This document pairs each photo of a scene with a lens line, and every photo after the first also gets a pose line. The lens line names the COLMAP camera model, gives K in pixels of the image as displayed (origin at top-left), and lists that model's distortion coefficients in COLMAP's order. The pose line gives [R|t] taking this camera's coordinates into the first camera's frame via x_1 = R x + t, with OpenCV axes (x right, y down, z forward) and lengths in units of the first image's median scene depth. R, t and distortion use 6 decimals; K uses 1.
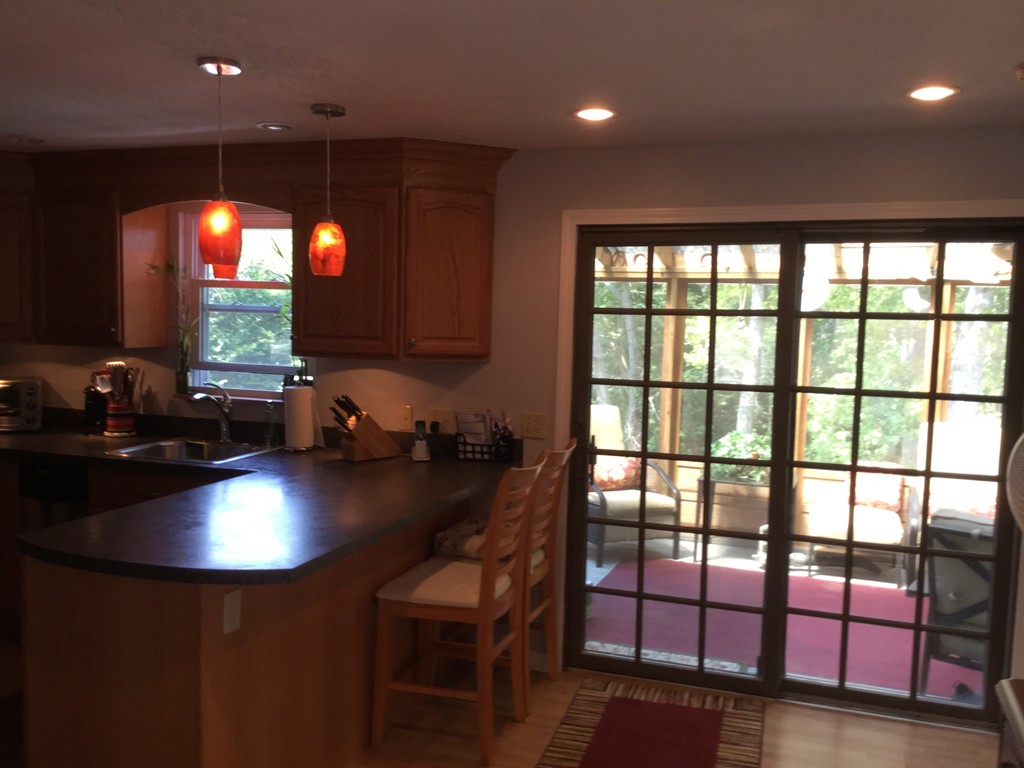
lens RADIAL K [[925.2, 0, 511.2], [0, 925.2, 385.2], [0, 0, 1]] dist [0.056048, -0.111866]
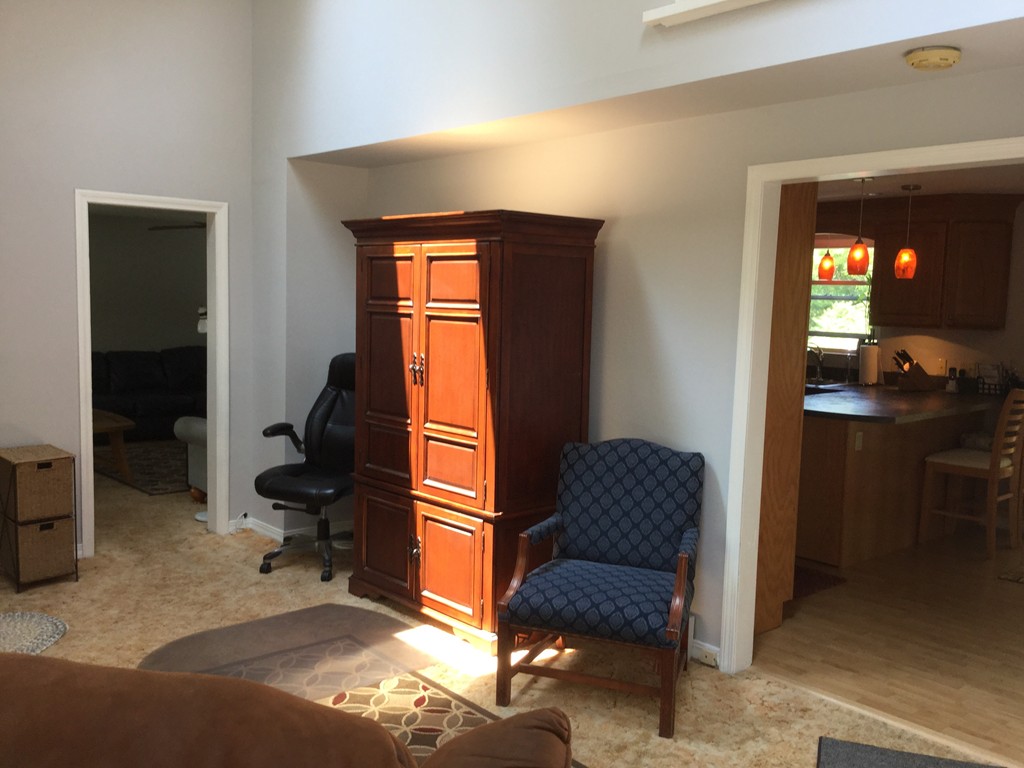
lens RADIAL K [[925.2, 0, 512.2], [0, 925.2, 382.4], [0, 0, 1]] dist [0.056048, -0.111866]
pose [[0.872829, 0.047068, -0.485751, 0.019693], [-0.045050, 0.998859, 0.015837, 0.072186], [0.485942, 0.008060, 0.873954, -0.765578]]
